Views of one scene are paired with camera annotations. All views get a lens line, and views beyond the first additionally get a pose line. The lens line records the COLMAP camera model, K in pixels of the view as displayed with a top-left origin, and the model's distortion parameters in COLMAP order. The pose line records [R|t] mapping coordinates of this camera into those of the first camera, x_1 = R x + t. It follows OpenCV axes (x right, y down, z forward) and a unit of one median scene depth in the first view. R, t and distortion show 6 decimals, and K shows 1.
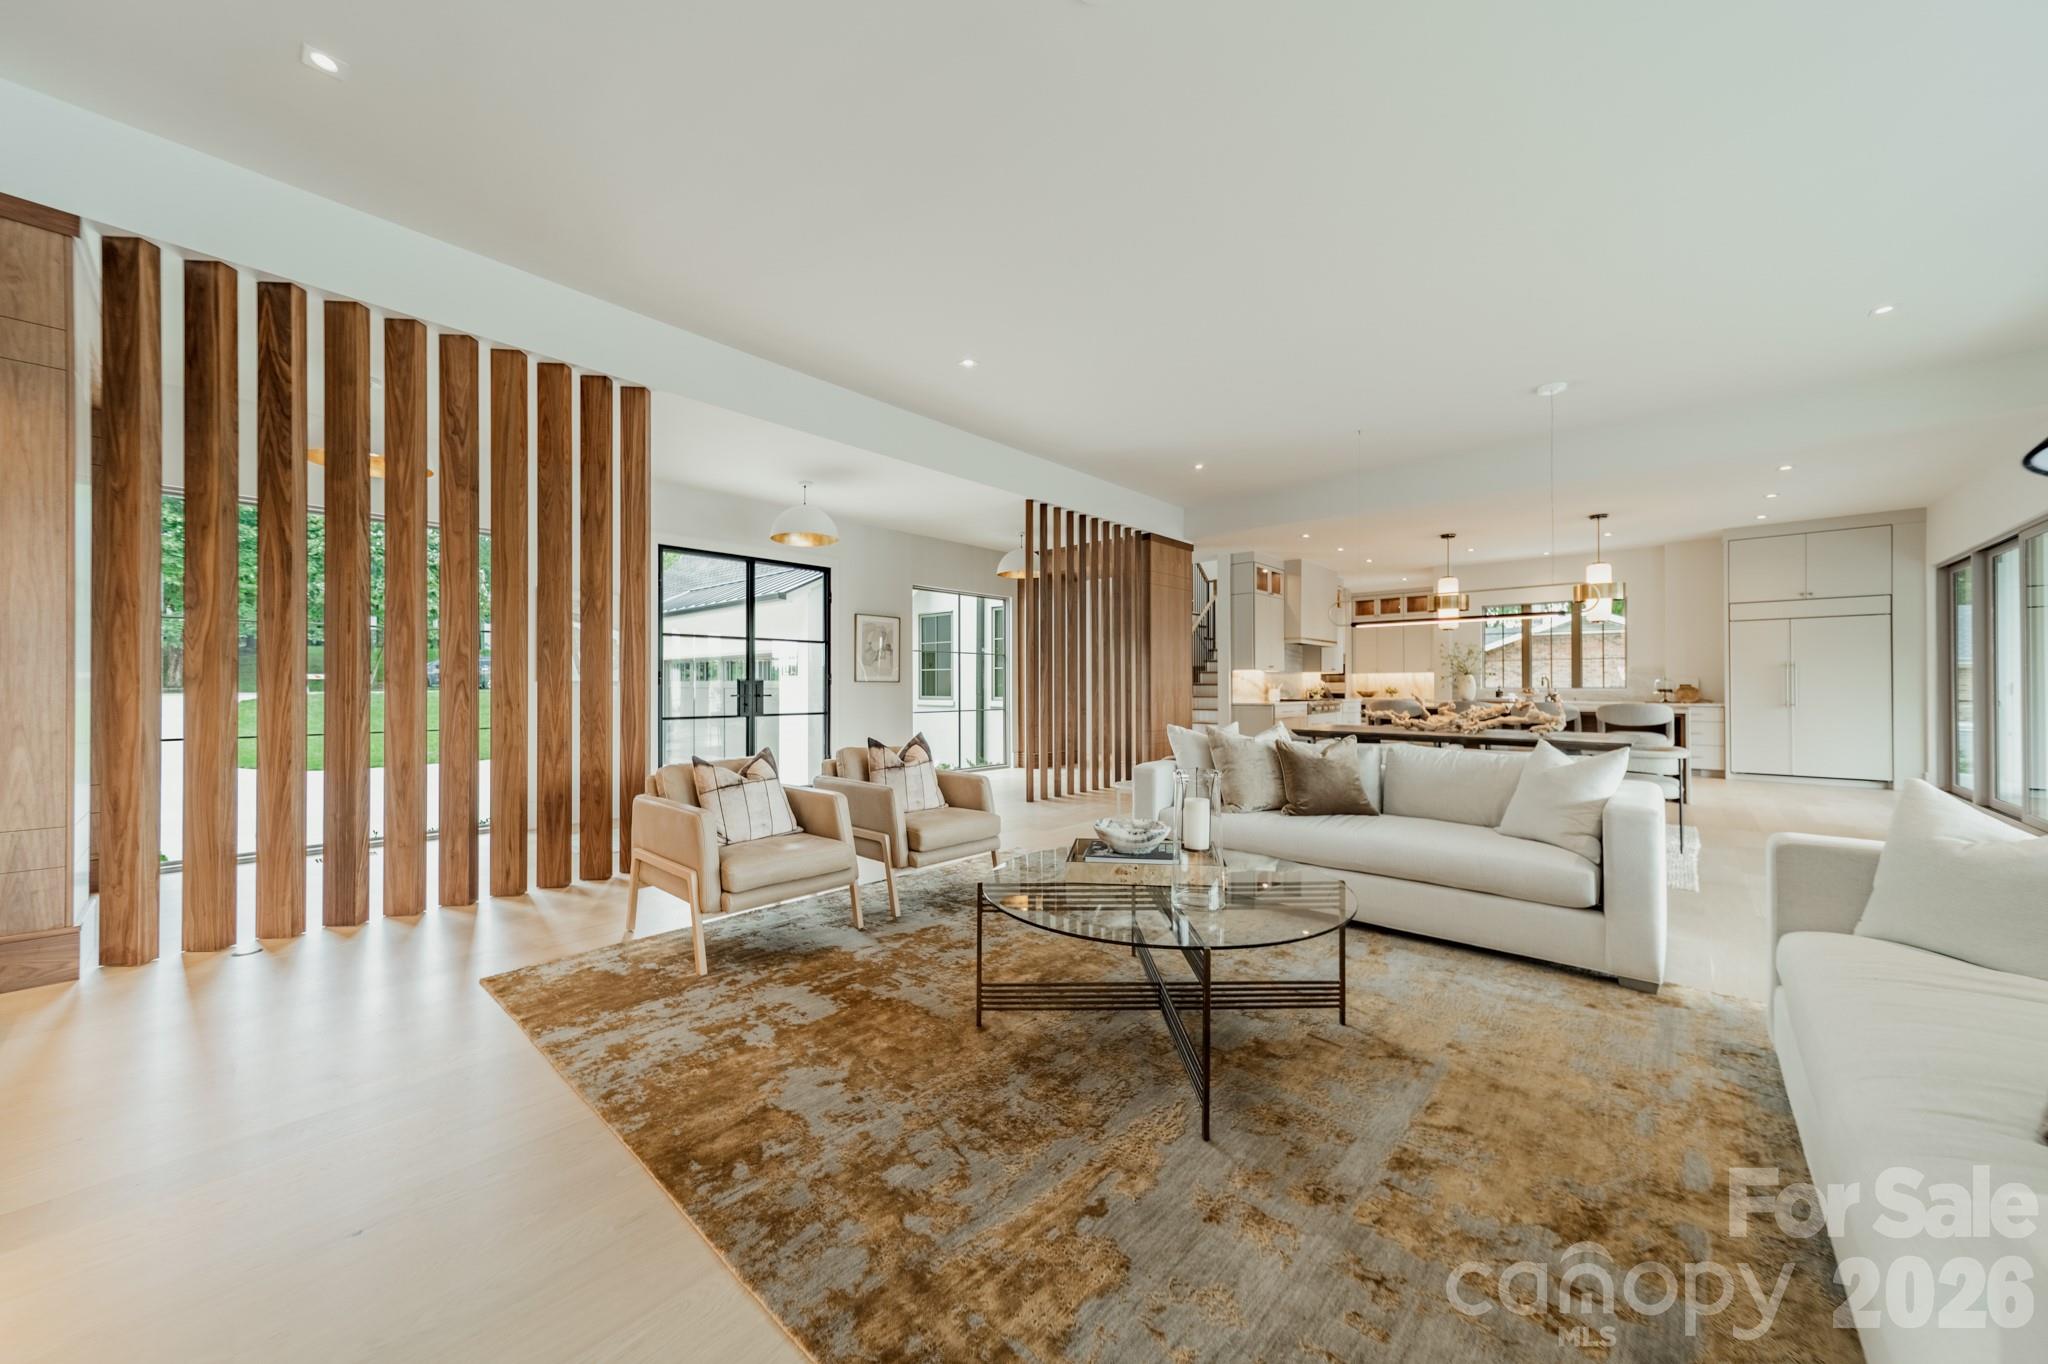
lens RADIAL K [[724.5, 0, 1030.0], [0, 724.5, 684.7], [0, 0, 1]] dist [0.007459, 0.000508]
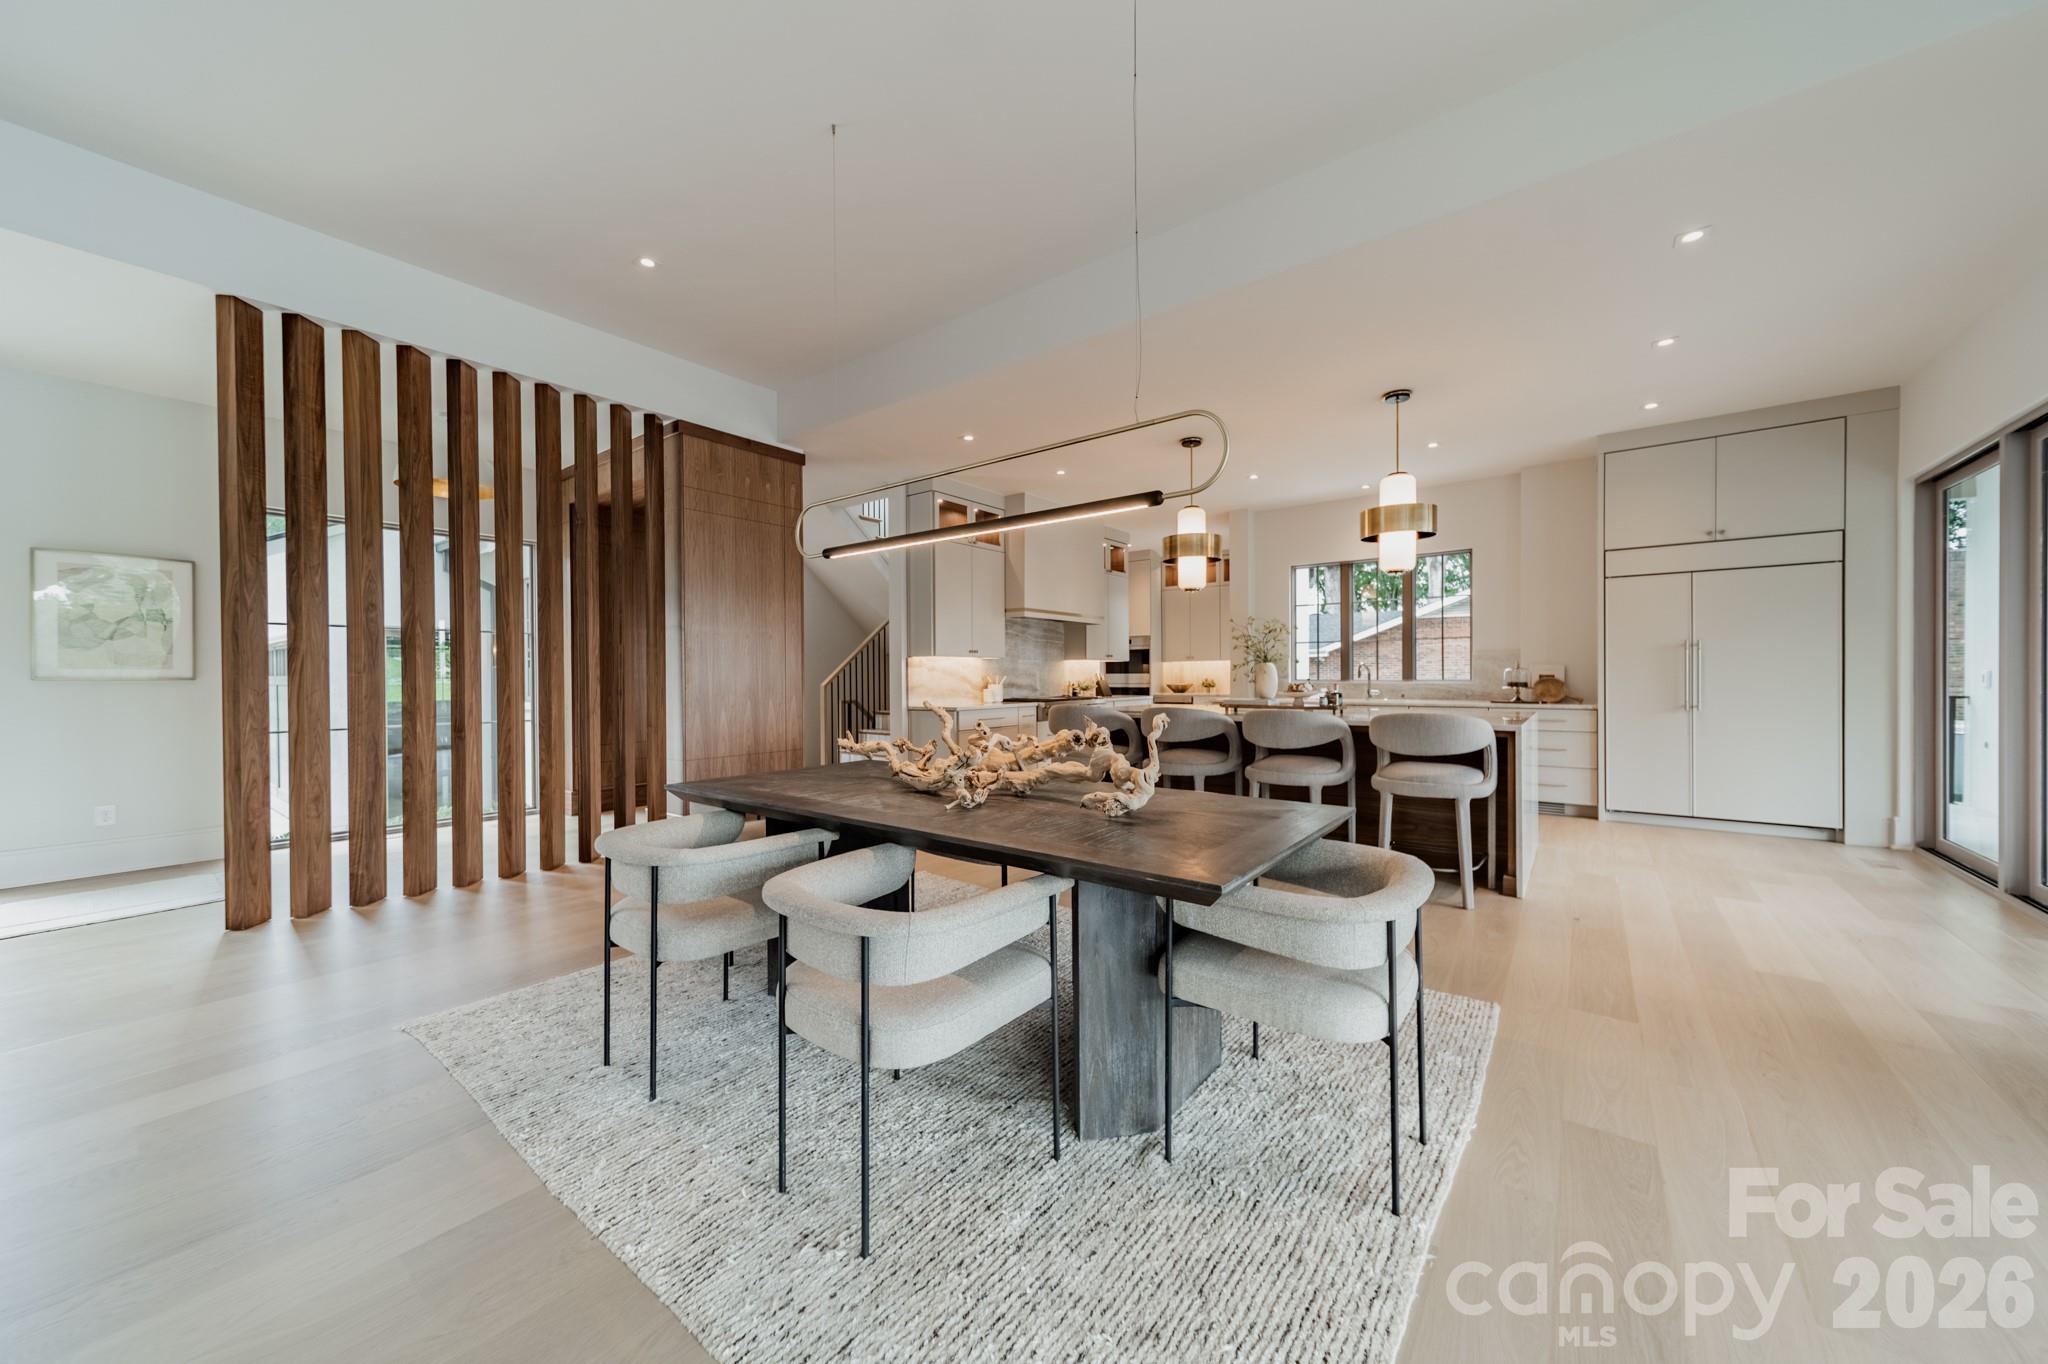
lens RADIAL K [[724.5, 0, 1037.0], [0, 724.5, 683.3], [0, 0, 1]] dist [0.007459, 0.000508]
pose [[0.996722, -0.006385, 0.080647, 0.408527], [0.005449, 0.999915, 0.011819, -0.003550], [-0.080715, -0.011341, 0.996673, 0.401028]]
